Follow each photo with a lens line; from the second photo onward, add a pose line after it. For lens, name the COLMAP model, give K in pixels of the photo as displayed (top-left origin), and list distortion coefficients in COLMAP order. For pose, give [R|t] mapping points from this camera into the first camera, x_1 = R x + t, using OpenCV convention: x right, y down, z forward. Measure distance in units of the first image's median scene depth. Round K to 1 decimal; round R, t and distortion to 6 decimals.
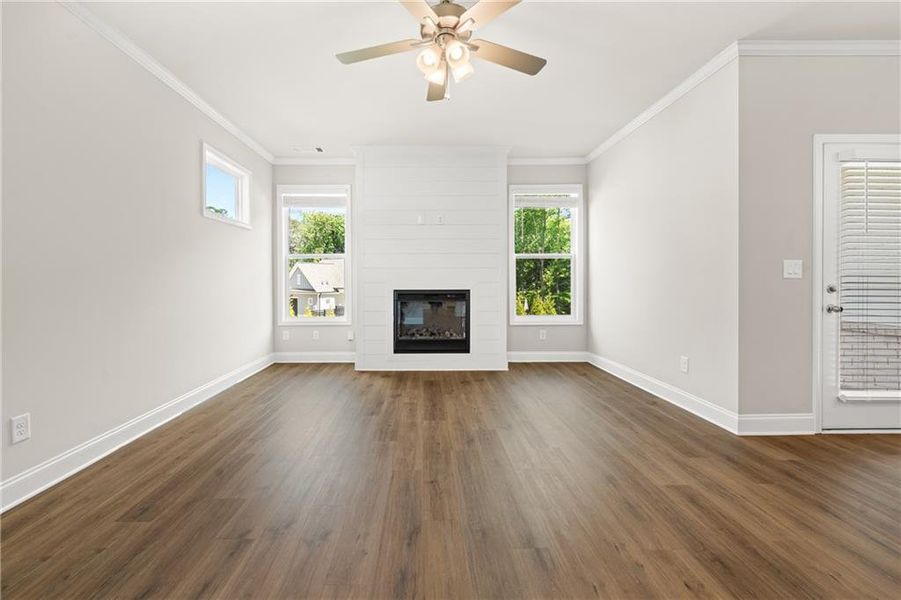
lens RADIAL K [[373.8, 0, 425.4], [0, 373.8, 285.2], [0, 0, 1]] dist [0.003269, -0.001710]
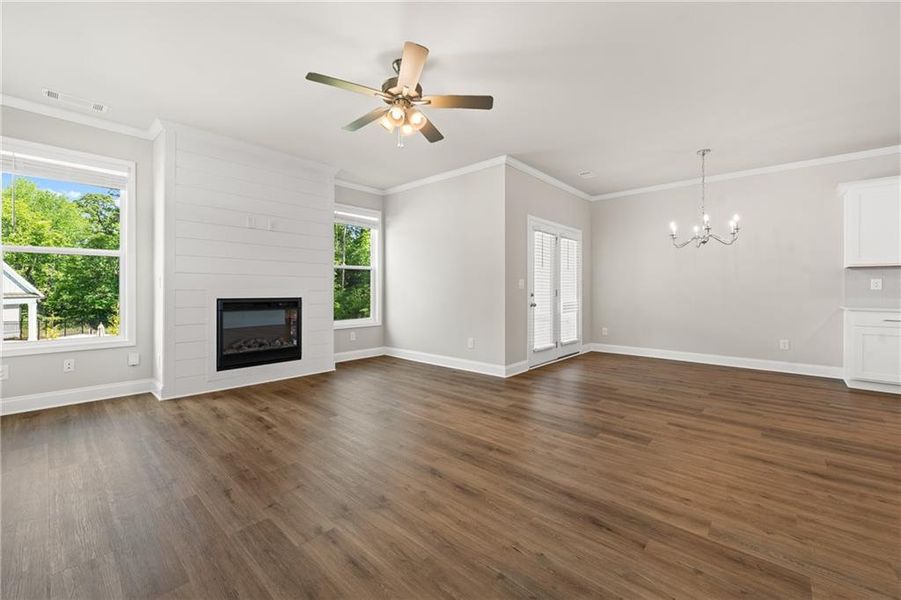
lens RADIAL K [[373.8, 0, 450.1], [0, 373.8, 287.1], [0, 0, 1]] dist [0.003269, -0.001710]
pose [[0.669440, 0.010730, 0.742789, -0.370437], [0.001891, 0.999868, -0.016148, 0.000811], [-0.742864, 0.012215, 0.669331, 0.006913]]
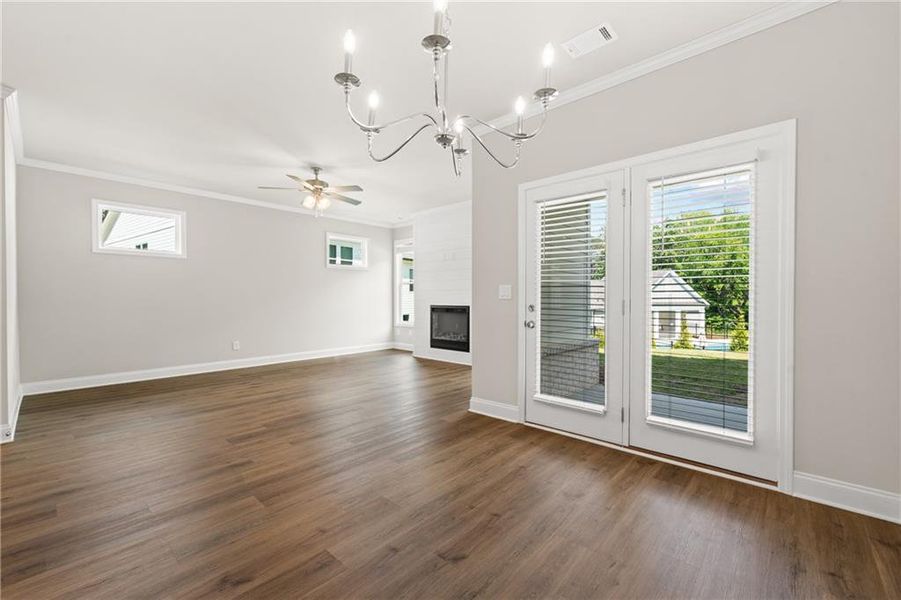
lens RADIAL K [[373.8, 0, 457.3], [0, 373.8, 305.6], [0, 0, 1]] dist [0.003269, -0.001710]
pose [[0.741184, 0.015524, -0.671123, 0.996074], [-0.008391, 0.999869, 0.013861, -0.007768], [0.671250, -0.004642, 0.741217, -0.039236]]
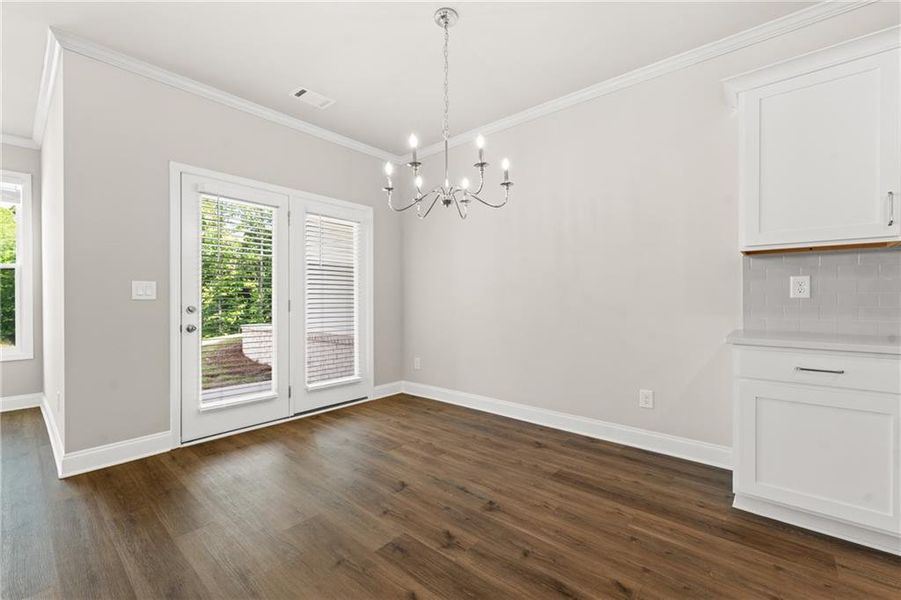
lens RADIAL K [[373.8, 0, 443.2], [0, 373.8, 299.6], [0, 0, 1]] dist [0.003269, -0.001710]
pose [[0.662669, 0.002911, 0.748907, 0.439627], [0.006758, 0.999928, -0.009866, -0.001626], [-0.748882, 0.011599, 0.662602, -0.144340]]
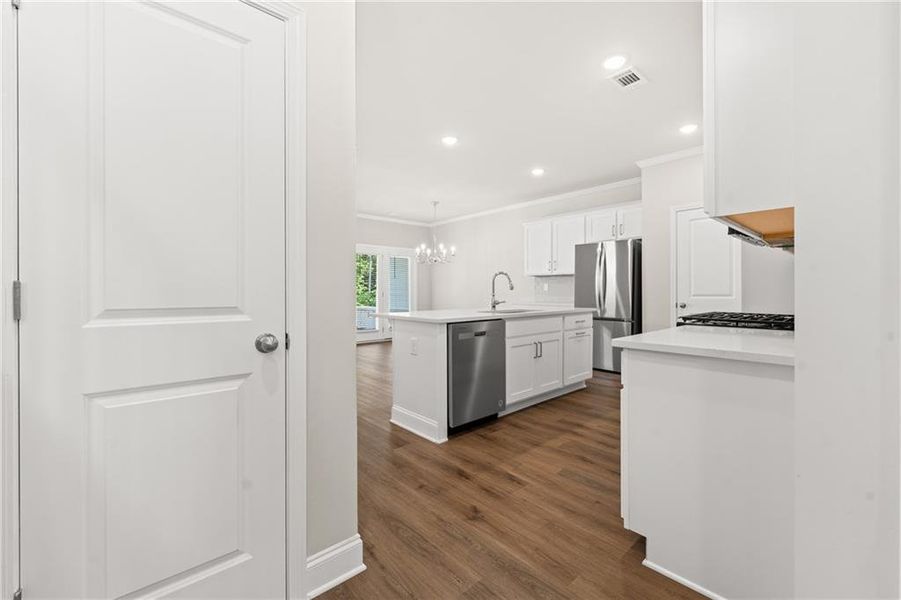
lens RADIAL K [[373.8, 0, 465.2], [0, 373.8, 290.0], [0, 0, 1]] dist [0.003269, -0.001710]
pose [[0.728332, 0.001900, 0.685222, -0.156198], [0.006832, 0.999926, -0.010035, 0.005522], [-0.685190, 0.011990, 0.728265, -1.018342]]
